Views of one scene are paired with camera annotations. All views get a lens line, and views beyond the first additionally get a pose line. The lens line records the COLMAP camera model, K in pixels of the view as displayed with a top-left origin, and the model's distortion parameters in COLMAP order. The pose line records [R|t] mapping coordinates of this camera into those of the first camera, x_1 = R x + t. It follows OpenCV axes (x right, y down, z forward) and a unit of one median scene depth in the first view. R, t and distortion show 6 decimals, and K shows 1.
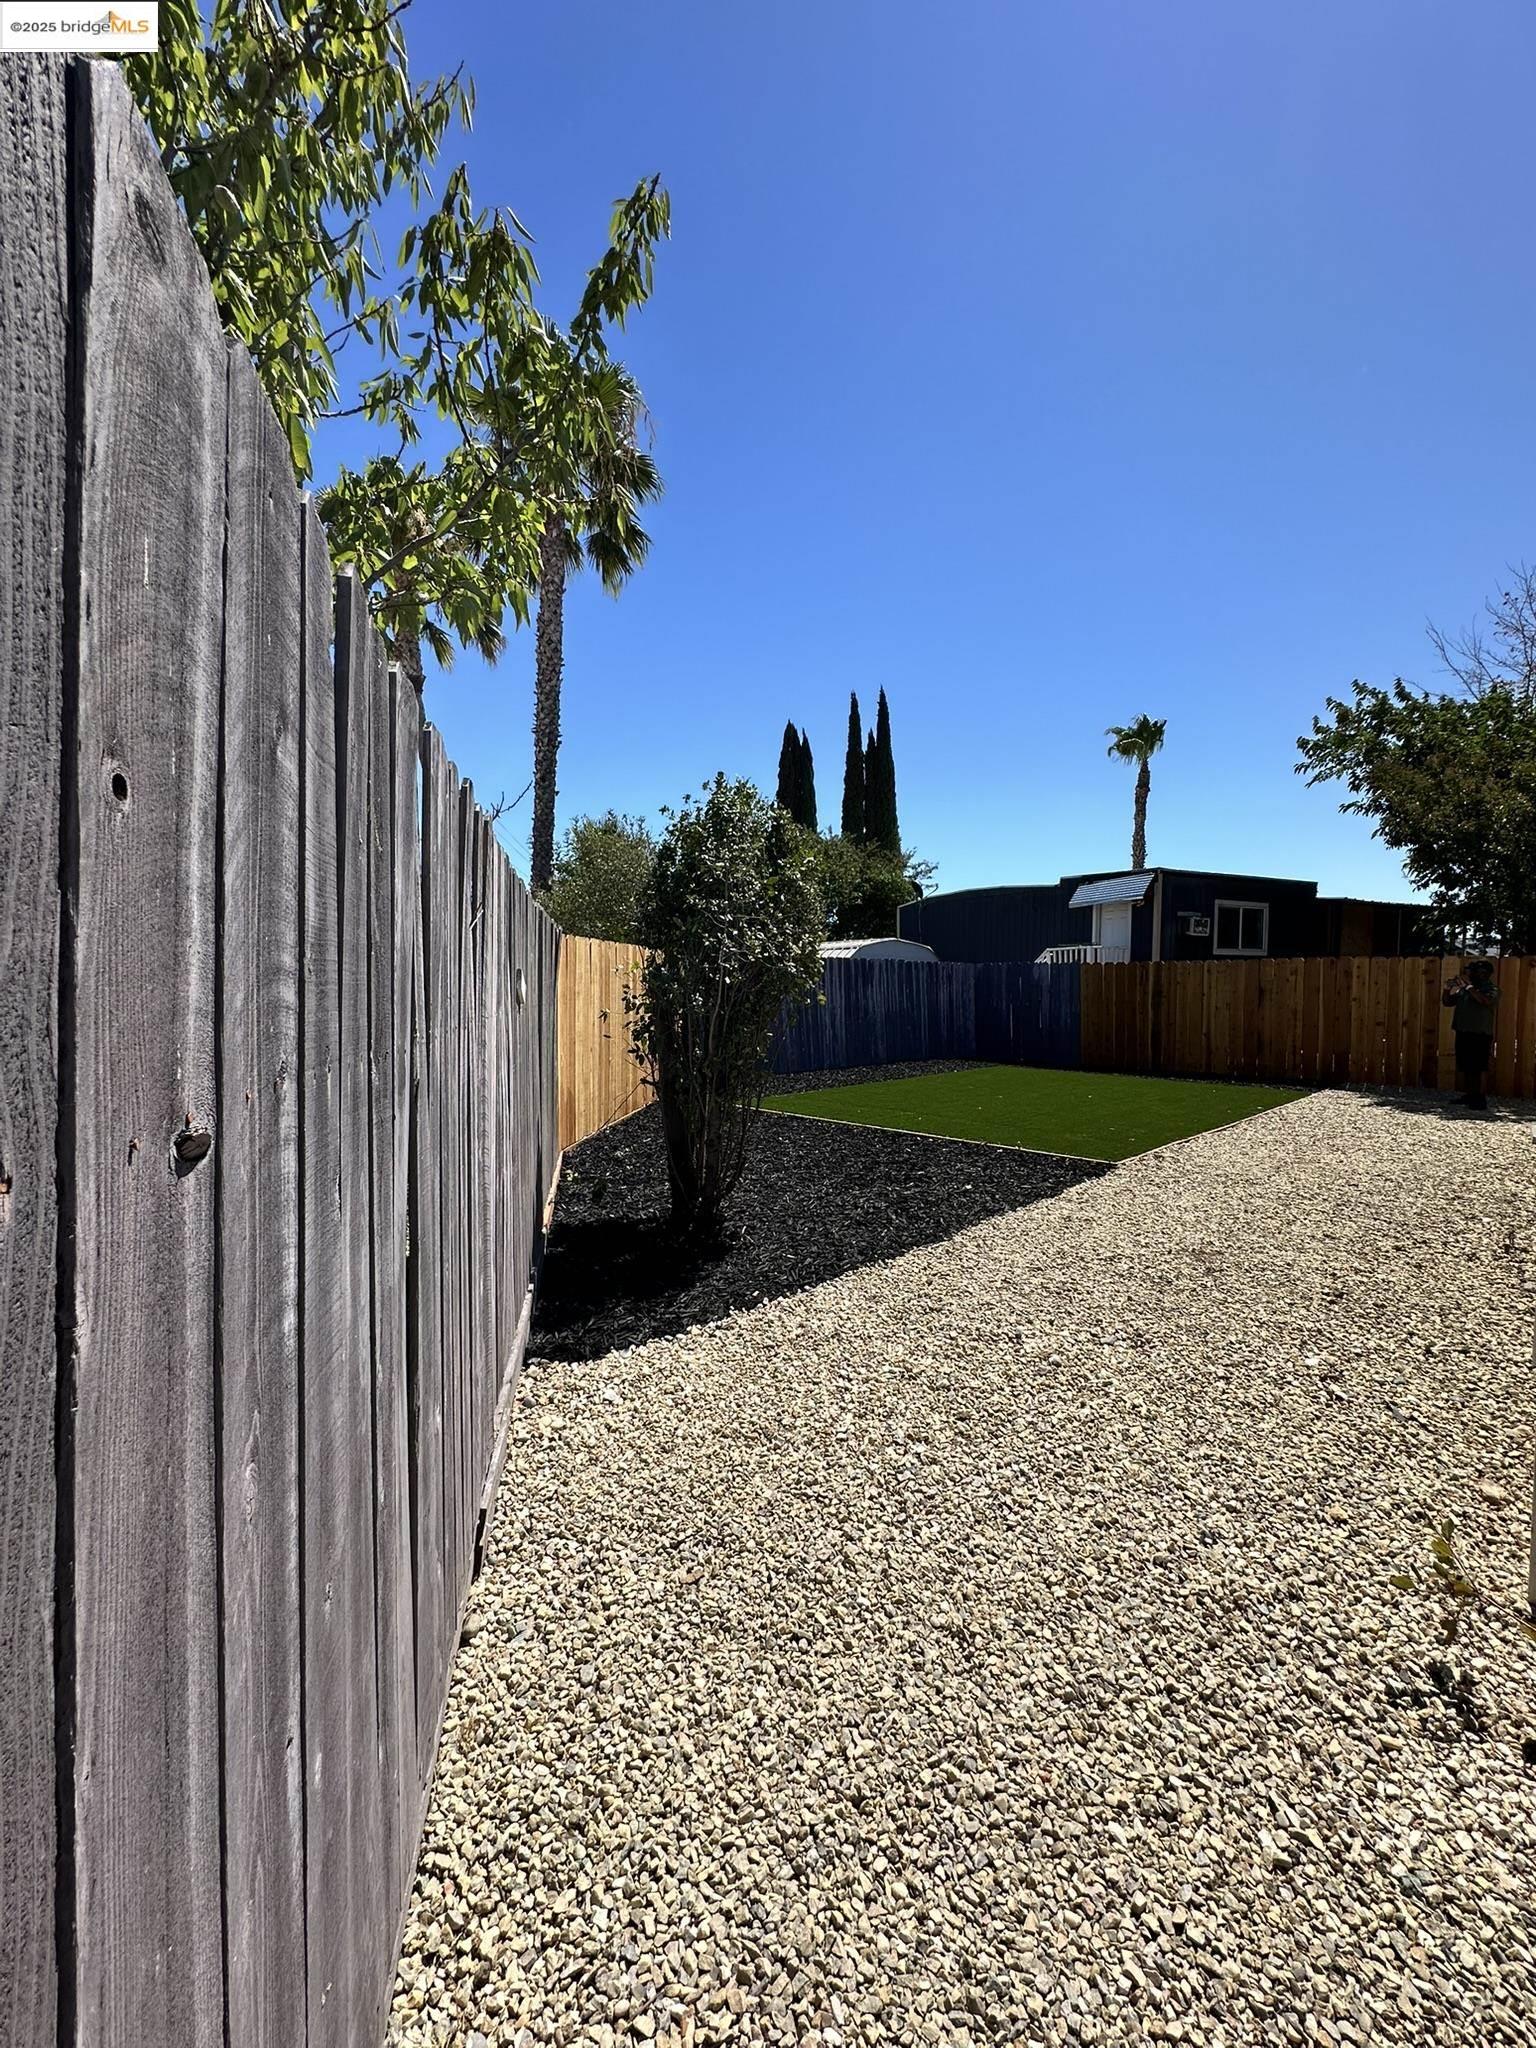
lens RADIAL K [[817.3, 0, 773.3], [0, 817.3, 1015.0], [0, 0, 1]] dist [-0.005888, 0.001485]
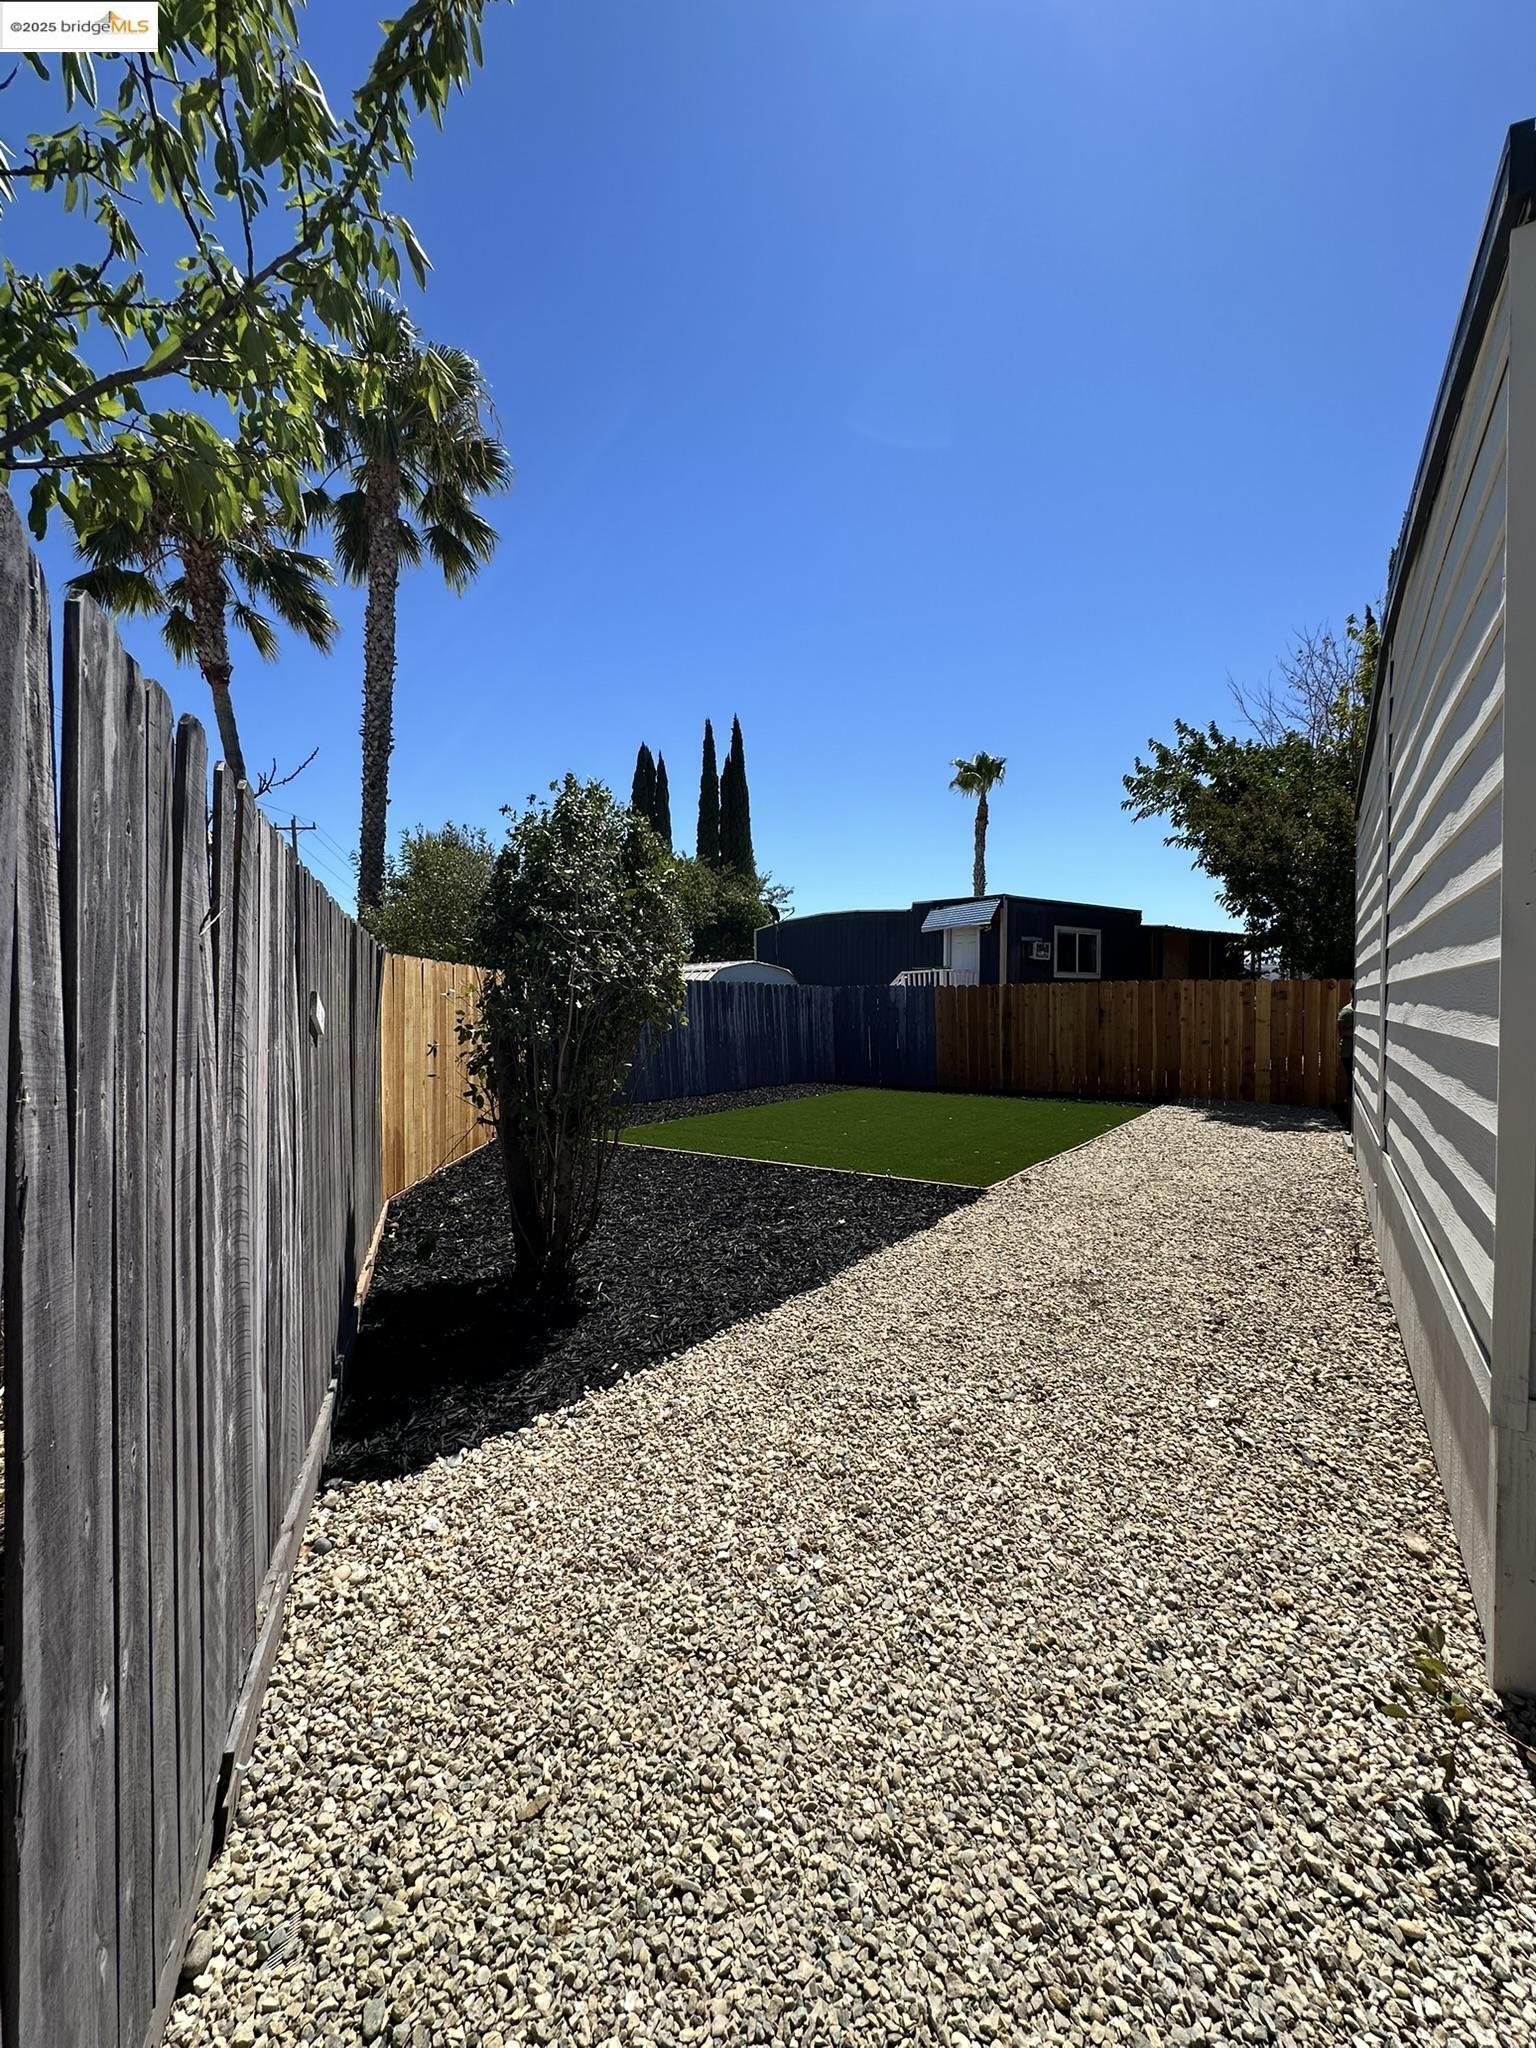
lens RADIAL K [[817.3, 0, 759.6], [0, 817.3, 1012.4], [0, 0, 1]] dist [-0.005888, 0.001485]
pose [[0.987184, -0.006401, 0.159457, -0.007284], [0.011574, 0.999436, -0.031533, -0.005198], [-0.159165, 0.032974, 0.986701, 0.149051]]
